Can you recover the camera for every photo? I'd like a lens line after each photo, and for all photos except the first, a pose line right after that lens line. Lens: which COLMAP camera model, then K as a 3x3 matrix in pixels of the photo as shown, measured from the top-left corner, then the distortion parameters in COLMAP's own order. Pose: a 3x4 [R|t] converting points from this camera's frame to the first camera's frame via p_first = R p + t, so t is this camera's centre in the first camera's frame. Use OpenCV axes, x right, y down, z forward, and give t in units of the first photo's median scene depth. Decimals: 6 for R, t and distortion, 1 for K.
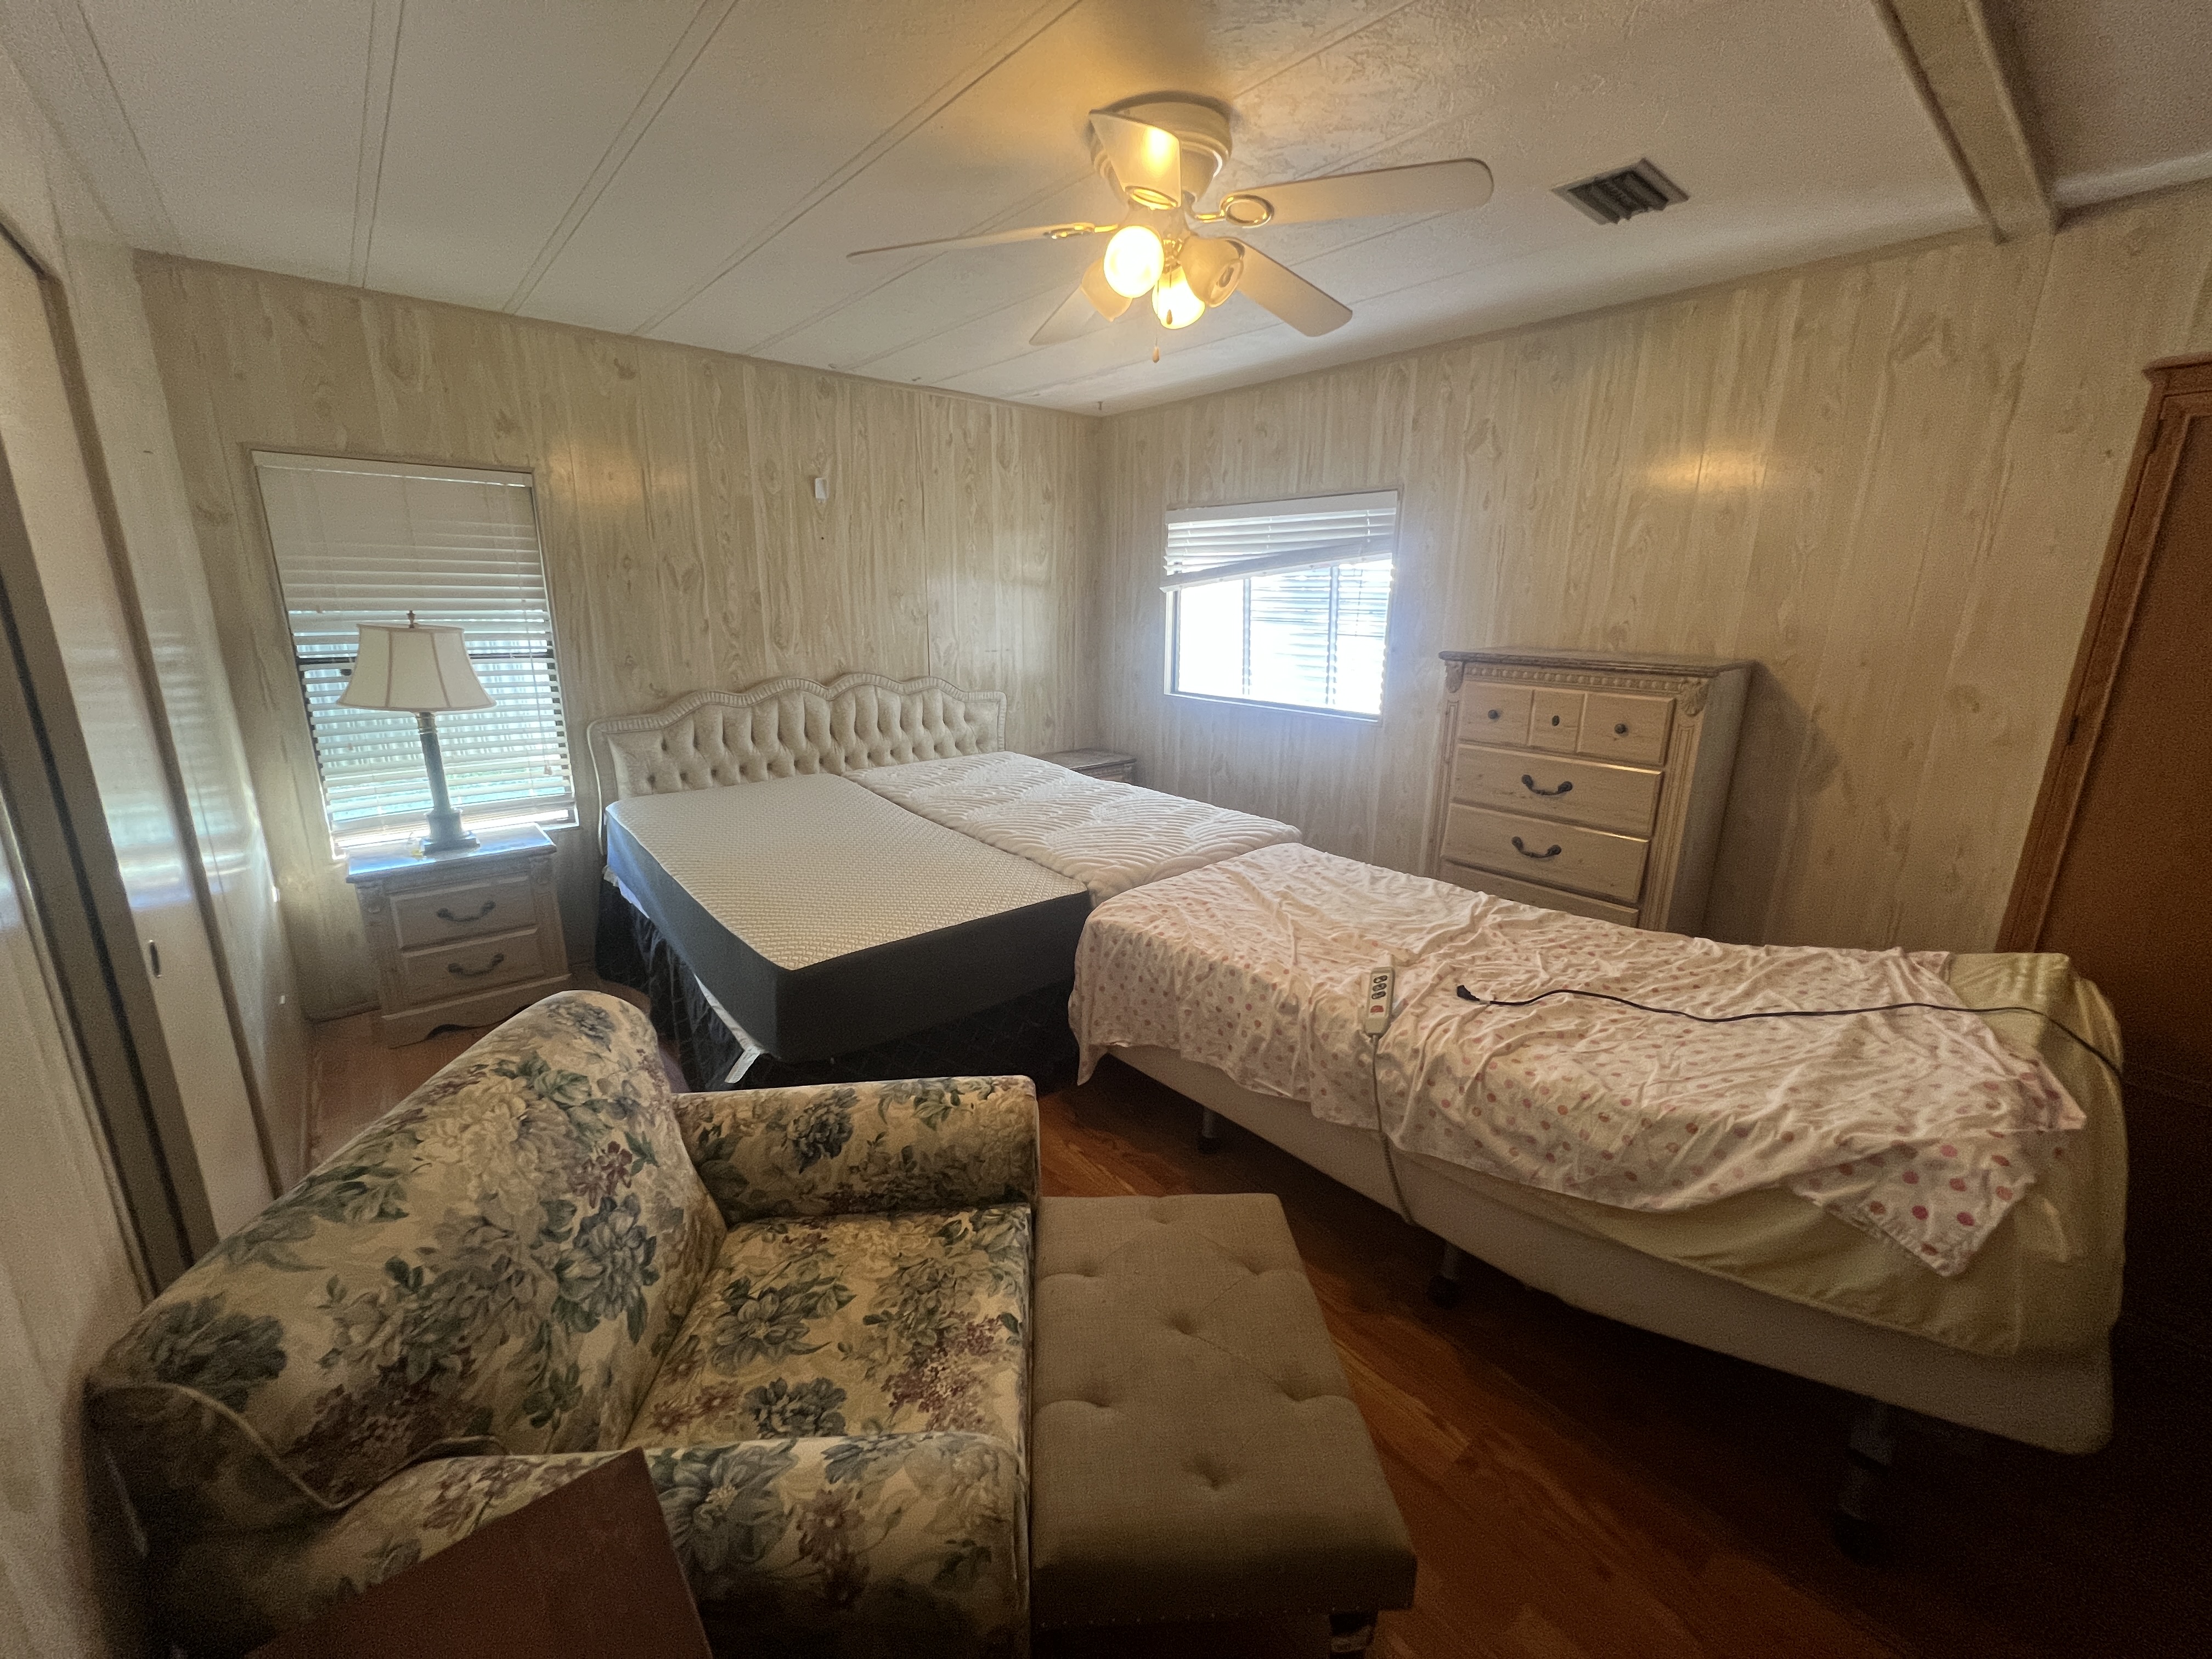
lens RADIAL K [[882.1, 0, 1101.0], [0, 882.1, 818.1], [0, 0, 1]] dist [0.001932, -0.000401]
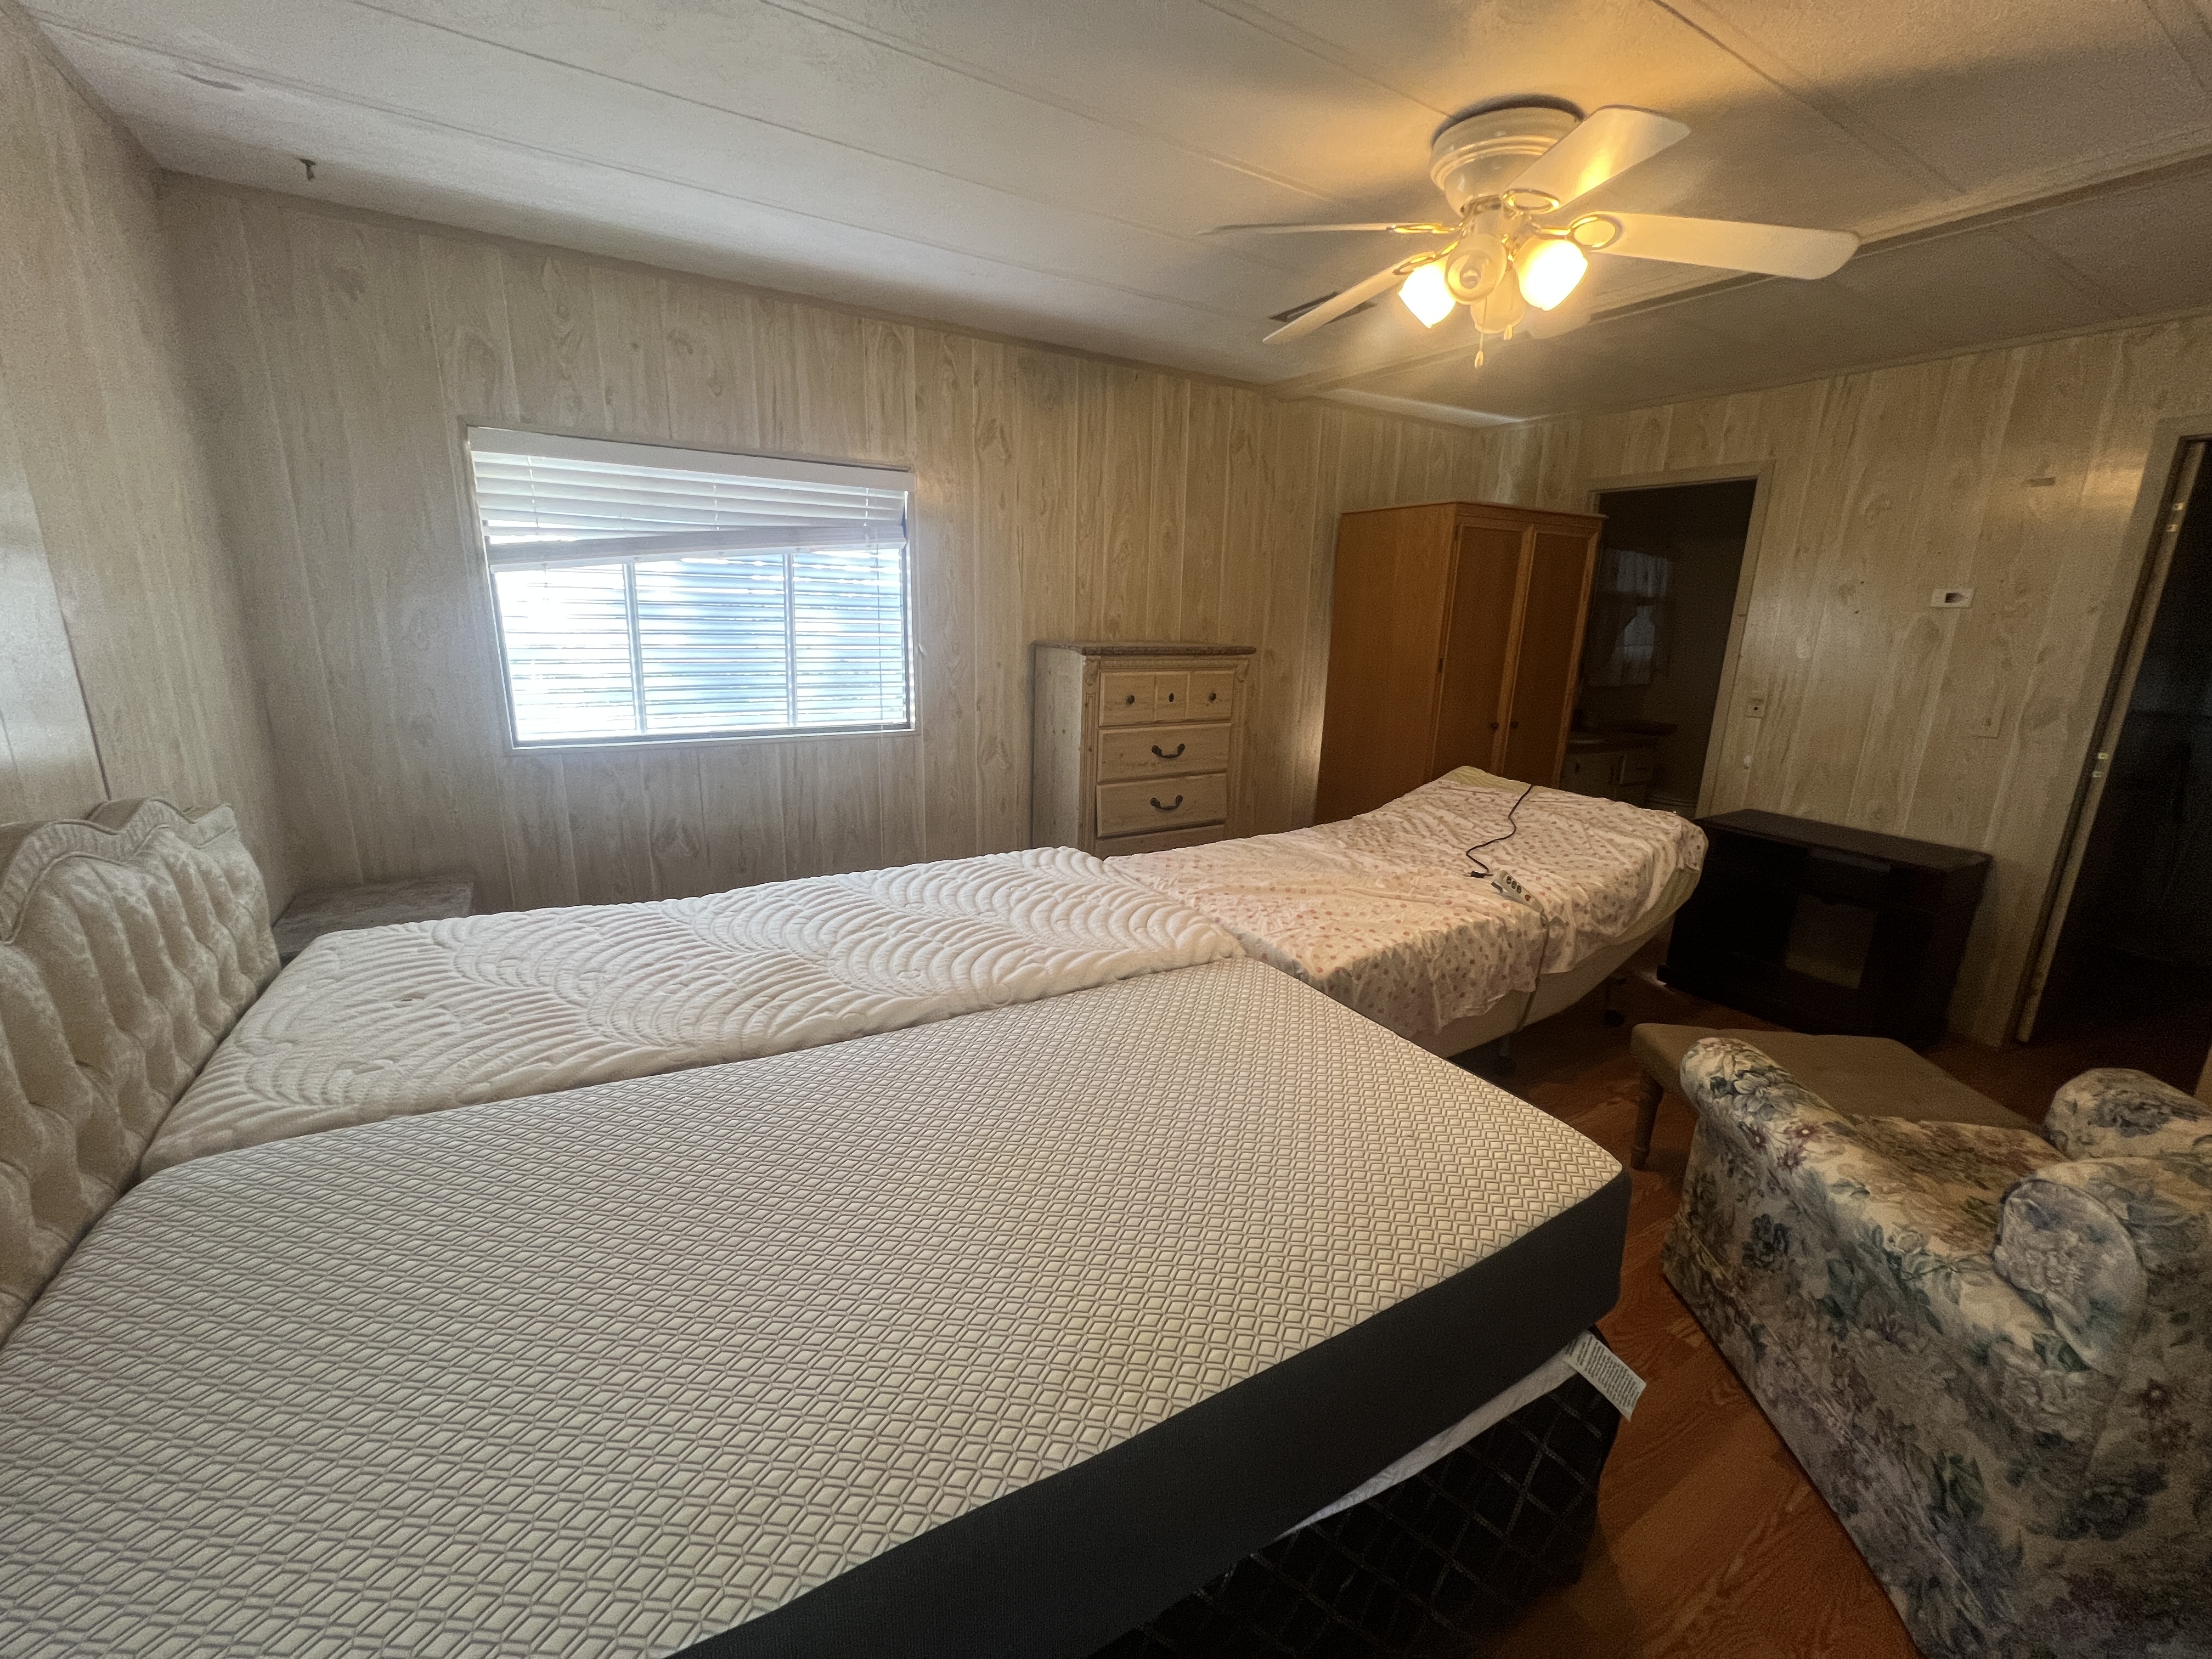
lens RADIAL K [[882.1, 0, 1101.0], [0, 882.1, 818.1], [0, 0, 1]] dist [0.001932, -0.000401]
pose [[0.162934, -0.237971, 0.957508, -0.626554], [0.218821, 0.955024, 0.200117, -0.188490], [-0.962065, 0.176917, 0.207679, 0.750859]]
